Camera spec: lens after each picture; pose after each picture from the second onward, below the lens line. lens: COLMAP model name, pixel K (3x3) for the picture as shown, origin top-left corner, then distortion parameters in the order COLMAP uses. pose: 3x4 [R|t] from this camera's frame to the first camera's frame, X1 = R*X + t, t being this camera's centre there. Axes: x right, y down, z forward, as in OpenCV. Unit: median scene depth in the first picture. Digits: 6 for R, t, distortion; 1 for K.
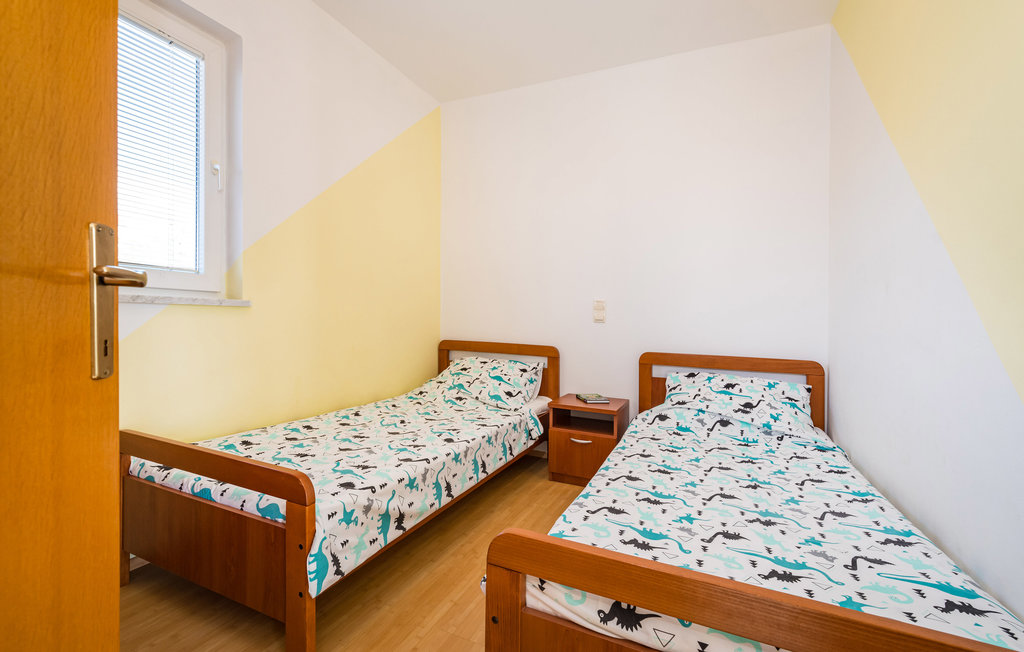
lens RADIAL K [[443.6, 0, 511.4], [0, 443.6, 323.1], [0, 0, 1]] dist [-0.003334, 0.002100]
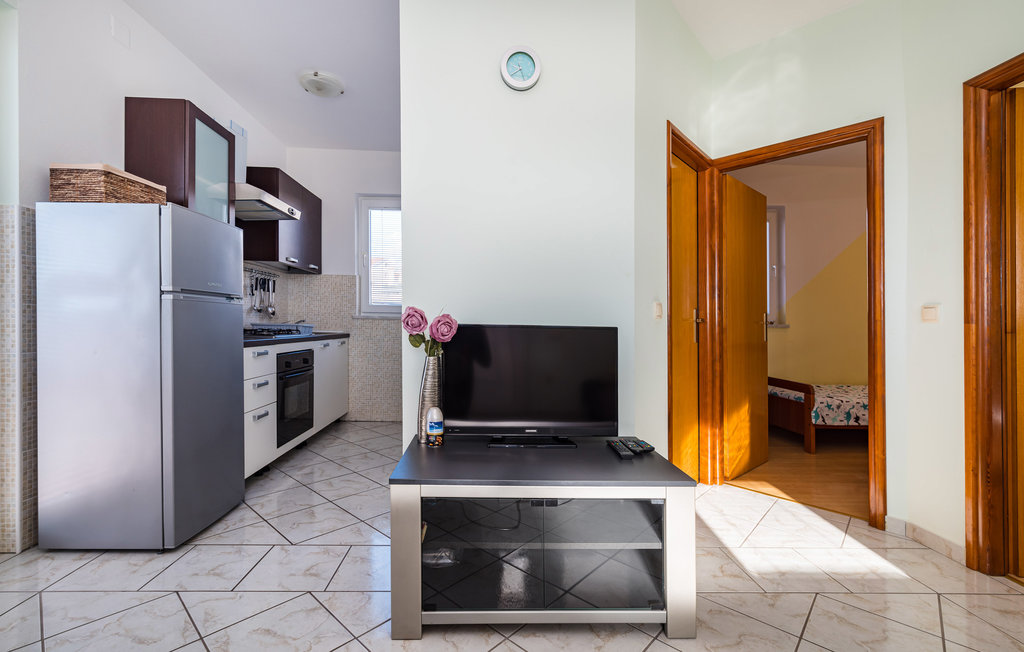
lens RADIAL K [[443.6, 0, 511.7], [0, 443.6, 329.8], [0, 0, 1]] dist [-0.003334, 0.002100]
pose [[0.484667, -0.003794, -0.874690, 1.079152], [-0.004779, 0.999964, -0.006985, 0.000570], [0.874686, 0.007566, 0.484632, -2.042196]]
